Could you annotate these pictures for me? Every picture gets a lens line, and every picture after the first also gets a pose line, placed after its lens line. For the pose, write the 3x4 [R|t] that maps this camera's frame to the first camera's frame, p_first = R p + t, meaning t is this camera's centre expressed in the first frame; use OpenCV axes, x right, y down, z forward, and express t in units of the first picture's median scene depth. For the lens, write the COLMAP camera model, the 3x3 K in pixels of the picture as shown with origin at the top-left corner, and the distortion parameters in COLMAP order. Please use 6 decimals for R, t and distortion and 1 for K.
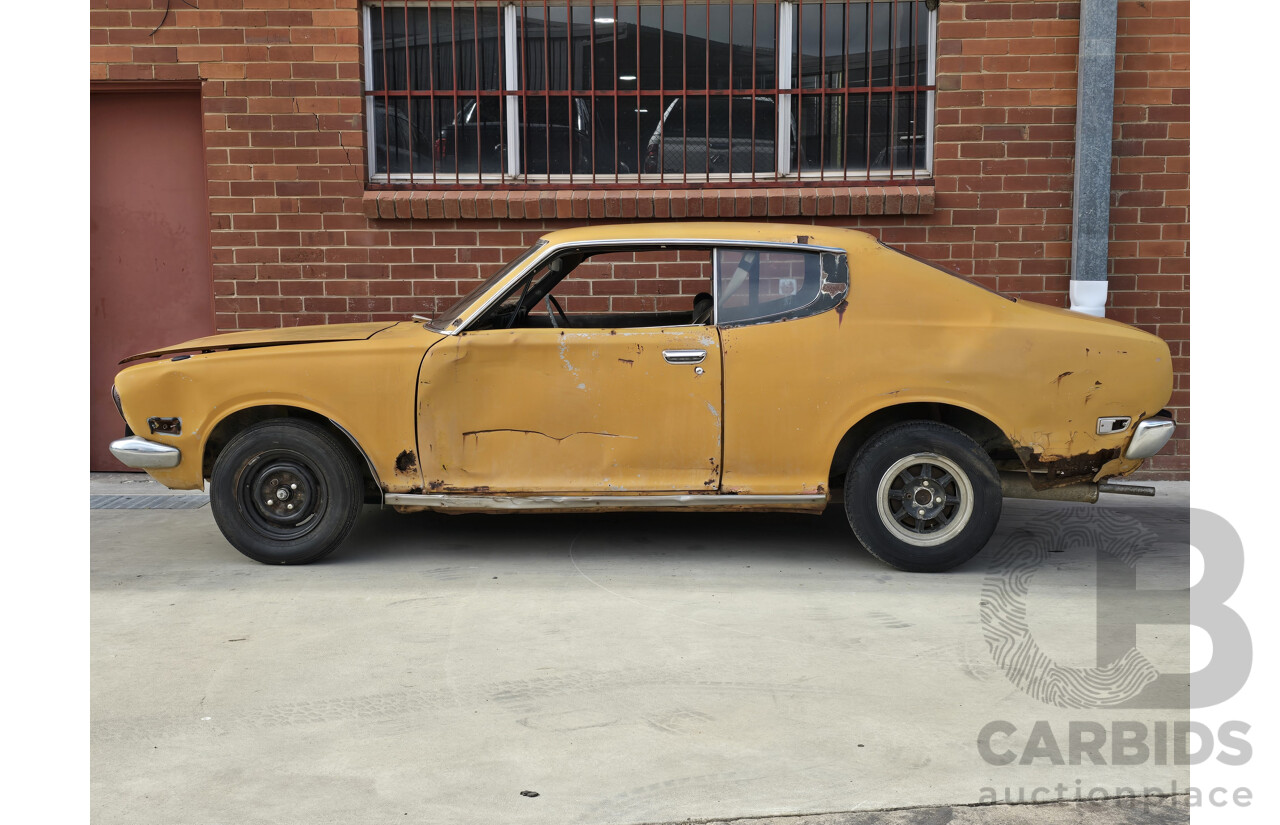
lens RADIAL K [[1380.7, 0, 654.6], [0, 1380.7, 426.0], [0, 0, 1]] dist [0.154971, -0.460778]
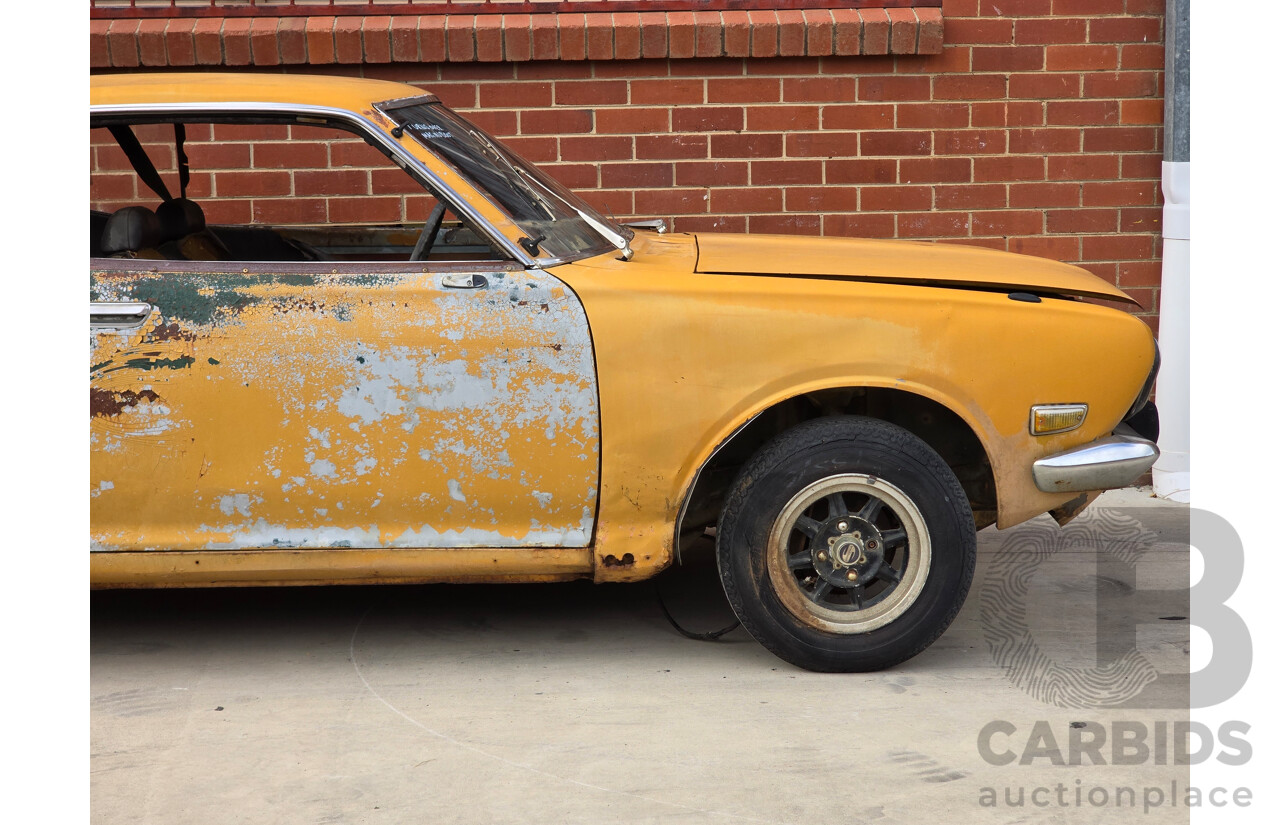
lens RADIAL K [[2107.7, 0, 681.2], [0, 2107.7, 383.9], [0, 0, 1]] dist [-0.022721, 0.323428]
pose [[0.993760, -0.024745, 0.108760, -0.019124], [0.024255, 0.999689, 0.005830, -0.022267], [-0.108870, -0.003156, 0.994051, 0.134894]]
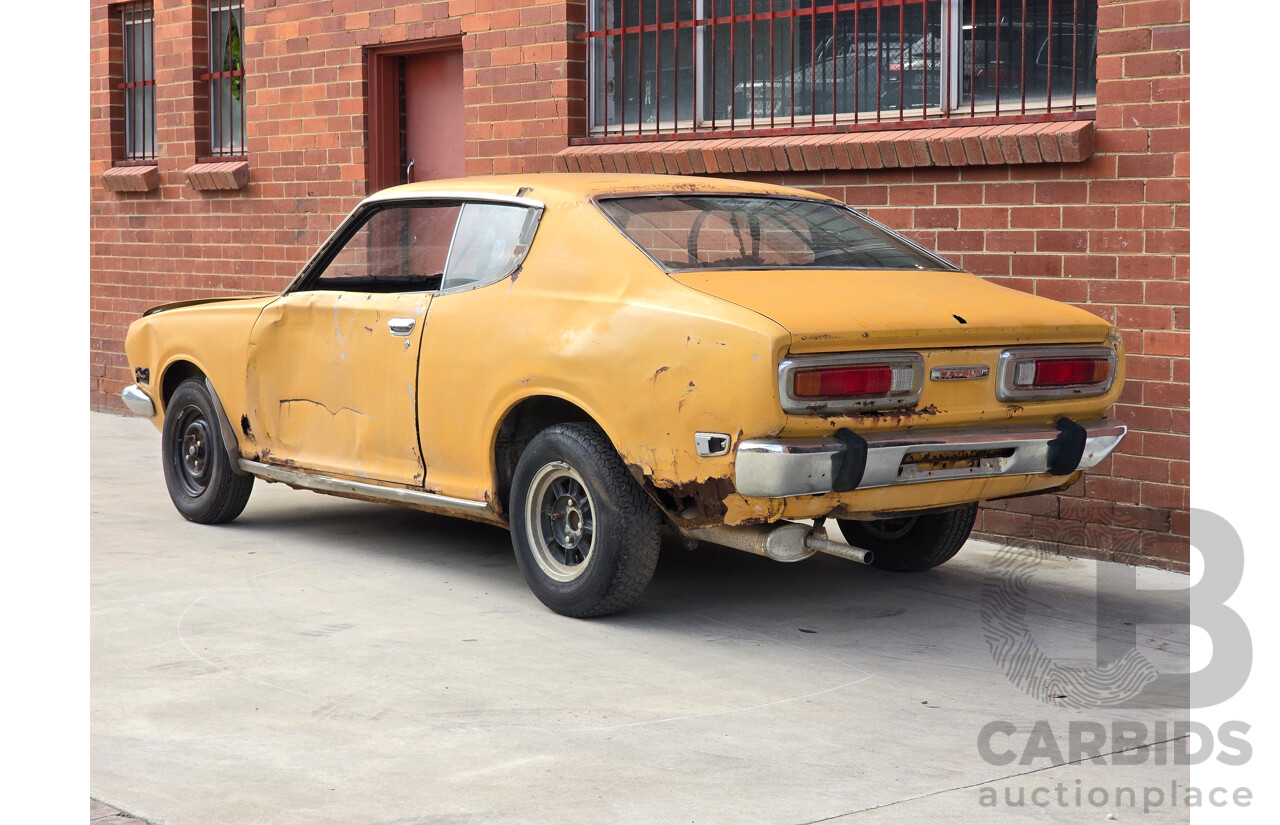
lens RADIAL K [[2107.7, 0, 681.2], [0, 2107.7, 383.9], [0, 0, 1]] dist [-0.022721, 0.323428]
pose [[0.672004, 0.059468, -0.738156, 1.086975], [-0.104420, 0.994421, -0.014948, -0.013397], [0.733149, 0.087124, 0.674464, 0.240880]]
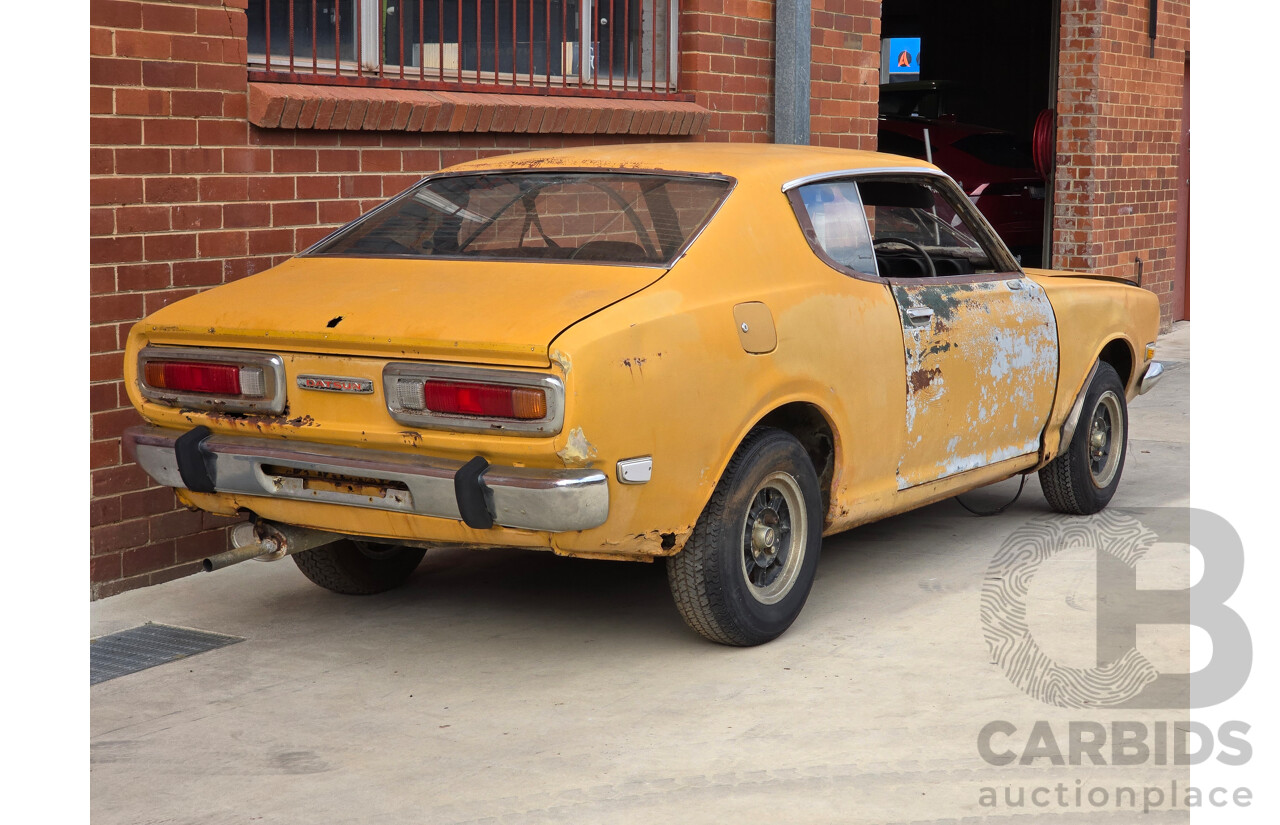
lens RADIAL K [[2107.7, 0, 681.2], [0, 2107.7, 383.9], [0, 0, 1]] dist [-0.022721, 0.323428]
pose [[0.458050, -0.089083, 0.884451, -1.255296], [0.108126, 0.993161, 0.044035, -0.078944], [-0.882326, 0.075462, 0.464550, 0.562647]]
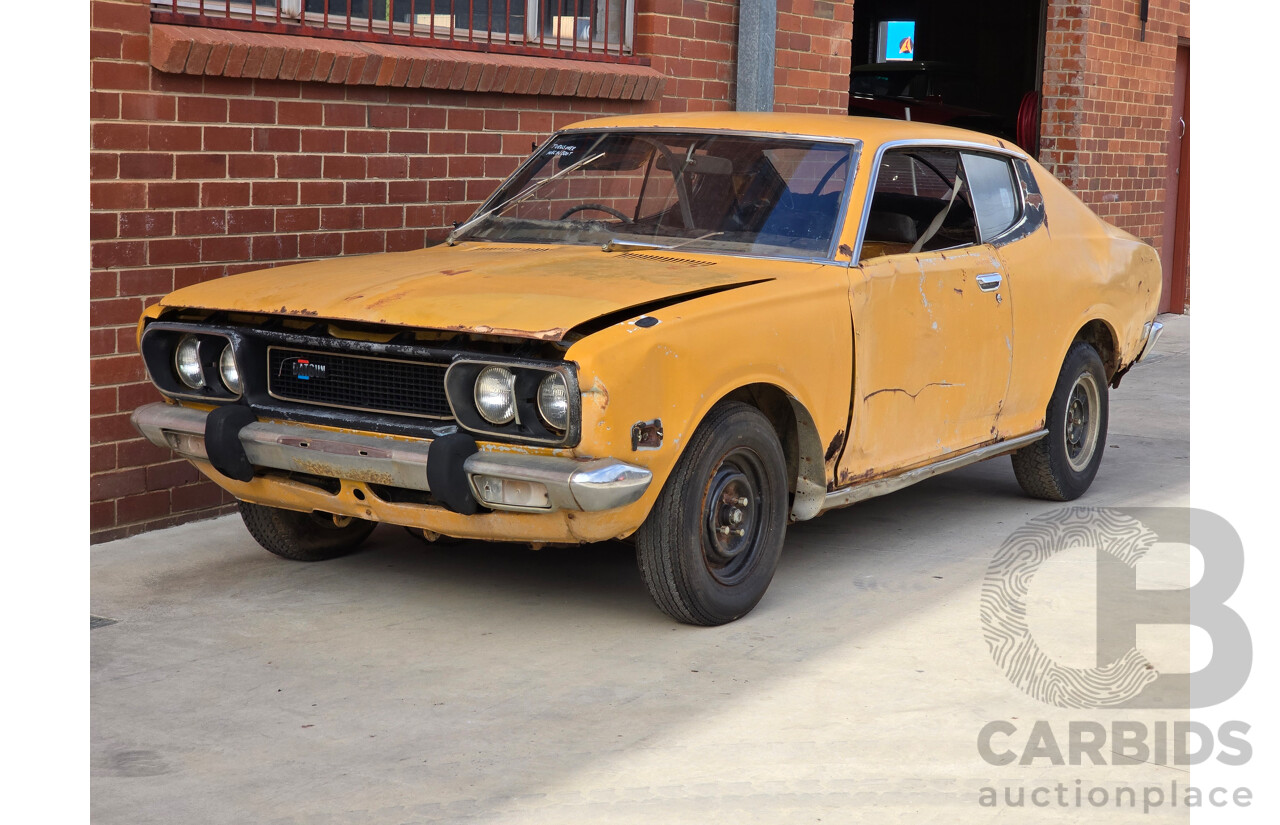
lens RADIAL K [[2107.7, 0, 681.2], [0, 2107.7, 383.9], [0, 0, 1]] dist [-0.022721, 0.323428]
pose [[0.458767, -0.084151, 0.884563, -1.169173], [0.077685, 0.995492, 0.054414, -0.071527], [-0.885154, 0.043754, 0.463236, 0.564101]]
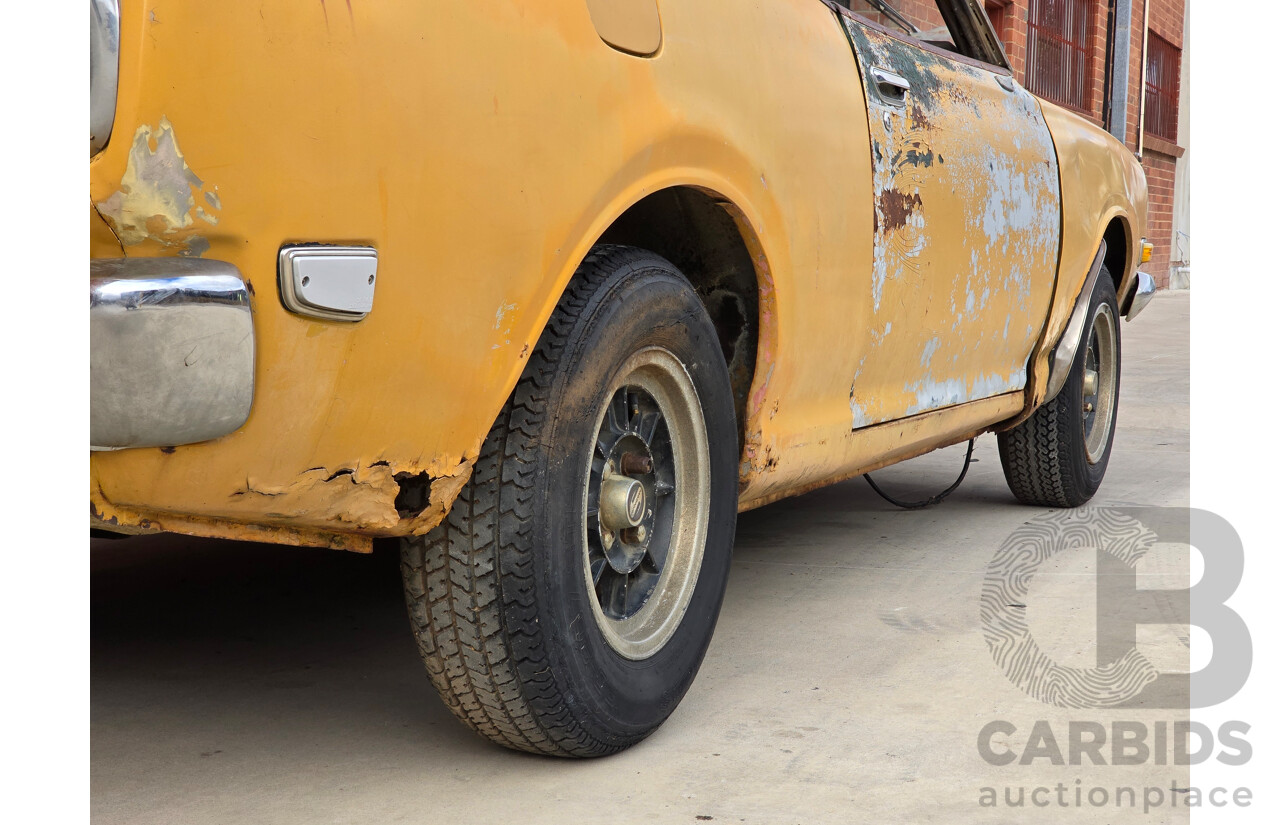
lens RADIAL K [[2148.4, 0, 663.0], [0, 2148.4, 410.6], [0, 0, 1]] dist [-0.170127, 0.174245]
pose [[0.324503, -0.073537, 0.943022, -0.747752], [0.095957, 0.994389, 0.044522, 0.007580], [-0.941005, 0.076042, 0.329738, 0.856424]]
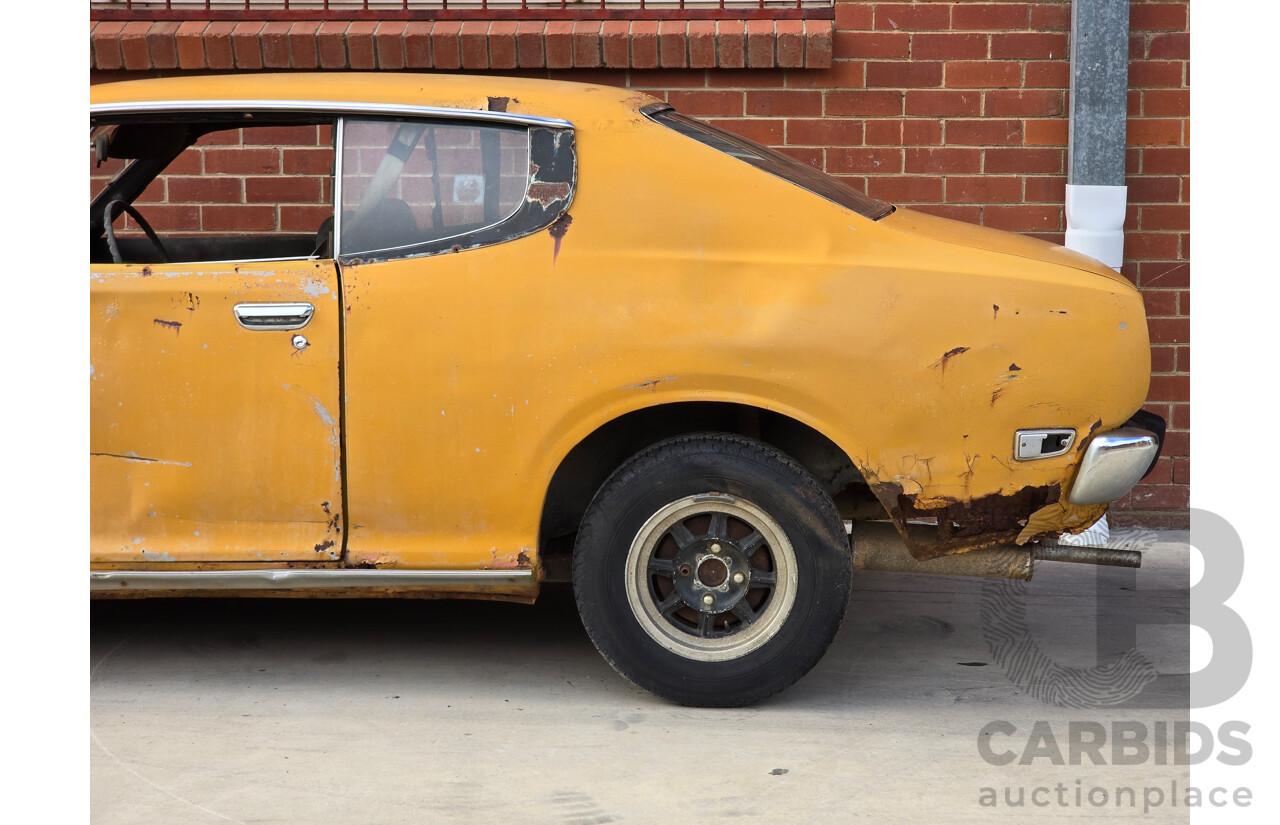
lens RADIAL K [[2096.0, 0, 719.7], [0, 2096.0, 413.5], [0, 0, 1]] dist [-0.003508, -0.000956]
pose [[0.999587, 0.002466, 0.028629, 0.170422], [-0.002614, 0.999983, 0.005132, -0.016112], [-0.028616, -0.005205, 0.999577, 0.165831]]
